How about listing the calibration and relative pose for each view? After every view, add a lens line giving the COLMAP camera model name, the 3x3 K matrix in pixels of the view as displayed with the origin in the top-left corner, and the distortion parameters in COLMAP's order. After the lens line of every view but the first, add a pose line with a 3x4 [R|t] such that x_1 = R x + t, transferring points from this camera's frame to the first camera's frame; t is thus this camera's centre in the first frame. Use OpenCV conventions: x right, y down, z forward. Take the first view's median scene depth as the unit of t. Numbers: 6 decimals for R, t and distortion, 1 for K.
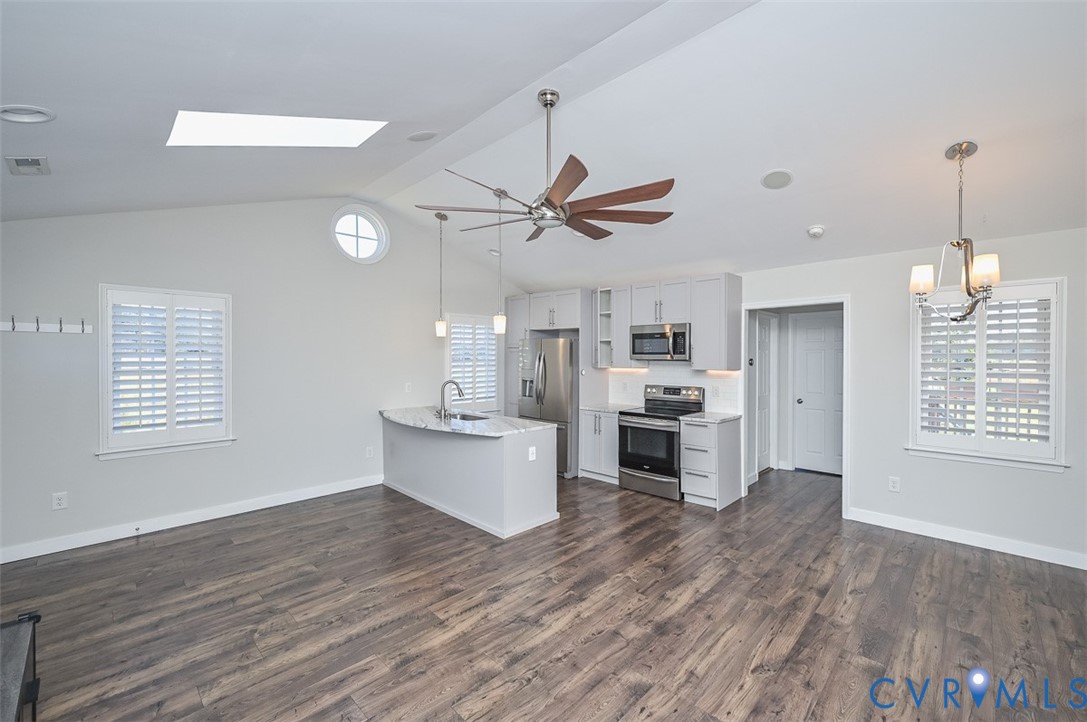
lens RADIAL K [[435.3, 0, 561.0], [0, 435.3, 355.9], [0, 0, 1]] dist [0.000645, 0.000267]
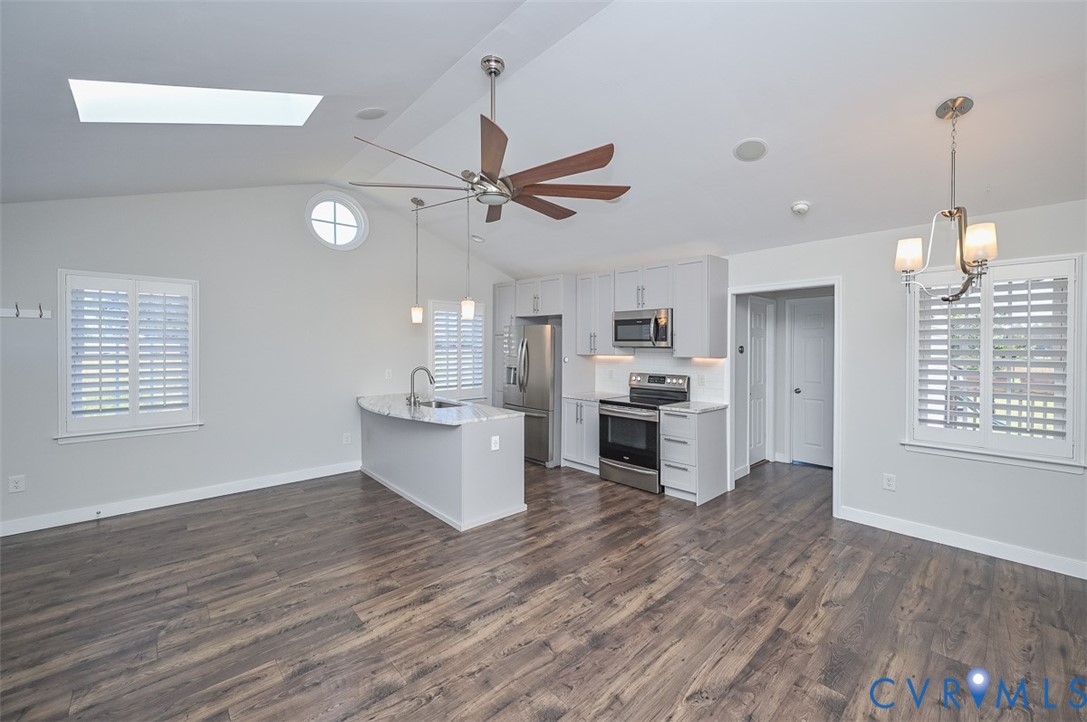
lens RADIAL K [[421.6, 0, 556.2], [0, 421.6, 345.7], [0, 0, 1]] dist [0.001088, 0.000131]
pose [[0.998316, 0.001539, -0.057991, 0.162940], [-0.001477, 0.999998, 0.001120, 0.009711], [0.057993, -0.001032, 0.998316, 0.100074]]
